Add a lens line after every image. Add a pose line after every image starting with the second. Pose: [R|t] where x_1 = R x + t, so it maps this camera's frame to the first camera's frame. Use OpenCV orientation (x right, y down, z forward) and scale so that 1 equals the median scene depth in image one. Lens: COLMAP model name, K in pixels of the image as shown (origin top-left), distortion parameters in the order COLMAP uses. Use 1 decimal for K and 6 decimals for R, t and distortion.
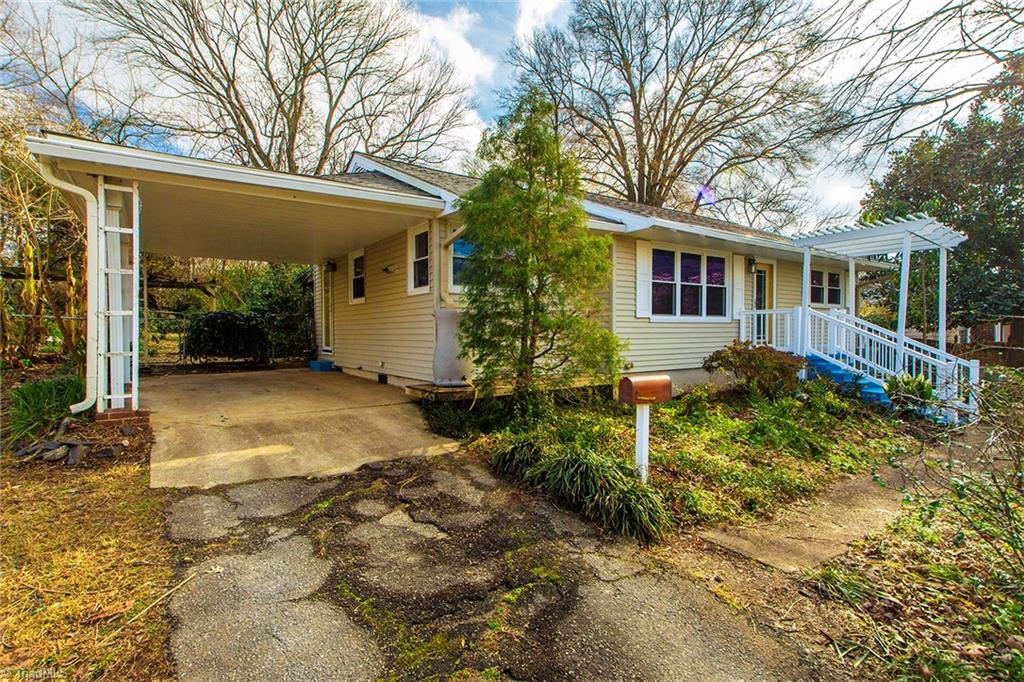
lens RADIAL K [[514.9, 0, 512.0], [0, 514.9, 341.0], [0, 0, 1]] dist [0.026586, 0.000174]
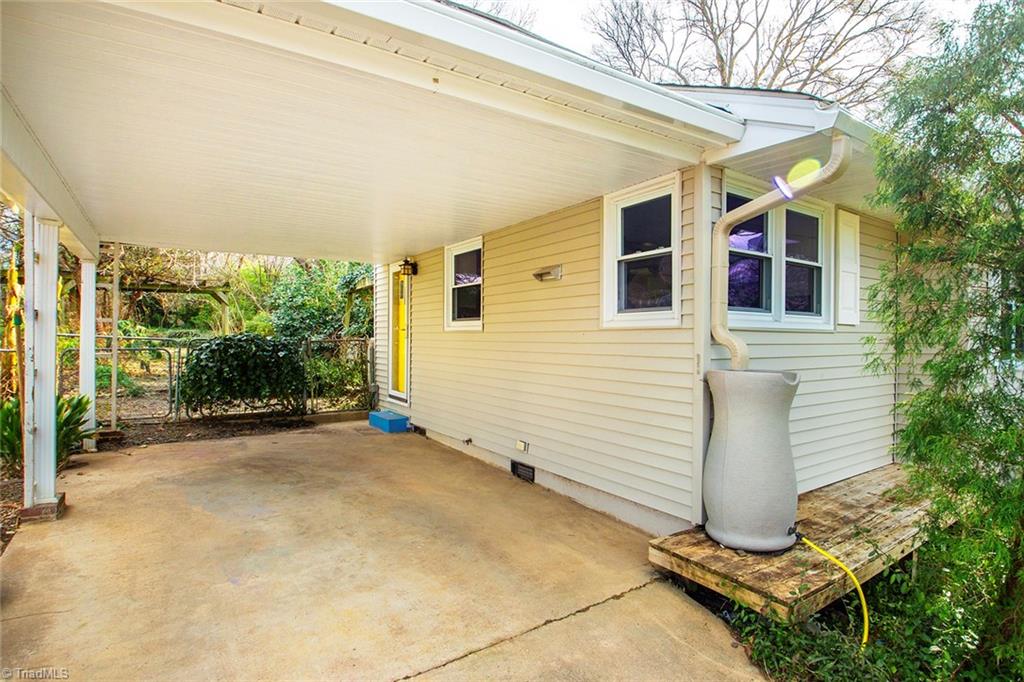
lens RADIAL K [[493.2, 0, 512.0], [0, 493.2, 341.0], [0, 0, 1]] dist [0.028479, -0.033642]
pose [[0.999867, 0.016209, -0.001647, -0.220833], [-0.016211, 0.999868, -0.001202, -0.055307], [0.001627, 0.001229, 0.999998, 0.394108]]
